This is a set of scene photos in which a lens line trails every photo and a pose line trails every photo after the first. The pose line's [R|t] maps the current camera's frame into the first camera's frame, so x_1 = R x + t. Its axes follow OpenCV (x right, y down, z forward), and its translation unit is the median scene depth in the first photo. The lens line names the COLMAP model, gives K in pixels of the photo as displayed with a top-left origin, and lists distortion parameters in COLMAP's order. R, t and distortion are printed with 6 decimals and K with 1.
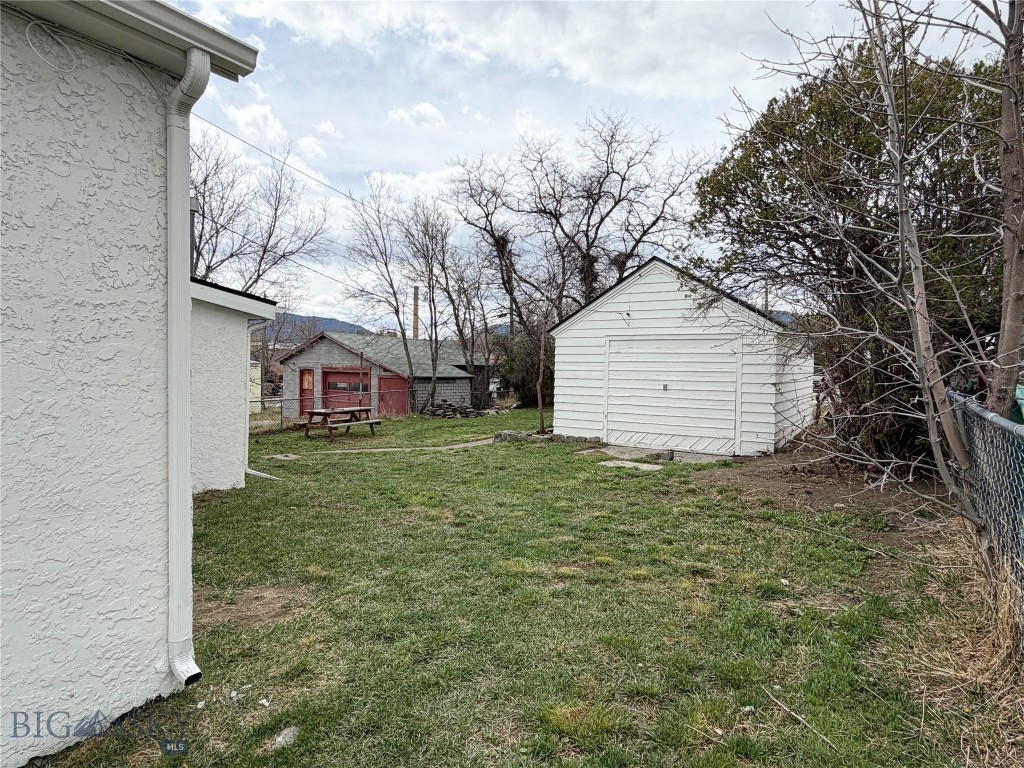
lens RADIAL K [[587.2, 0, 512.0], [0, 587.2, 384.0], [0, 0, 1]] dist [0.003157, 0.000210]
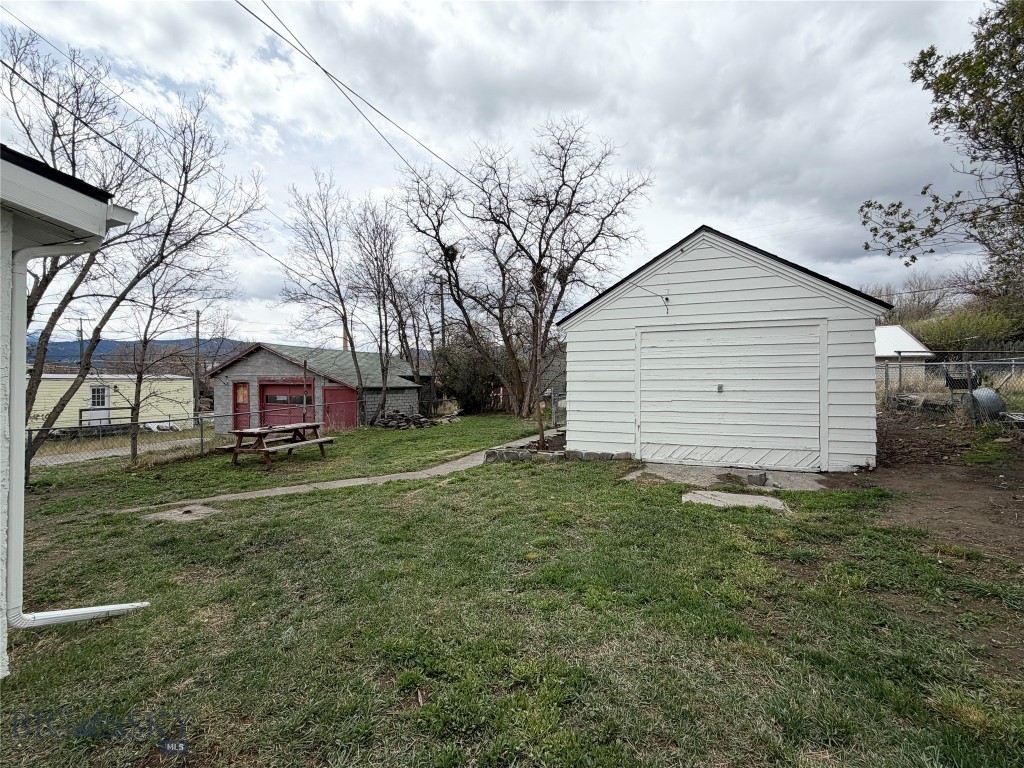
lens RADIAL K [[434.9, 0, 512.0], [0, 434.9, 384.0], [0, 0, 1]] dist [-0.002088, -0.000218]
pose [[0.978673, -0.020562, 0.204390, -0.077105], [0.025052, 0.999498, -0.019402, 0.002162], [-0.203889, 0.024108, 0.978697, 0.265283]]
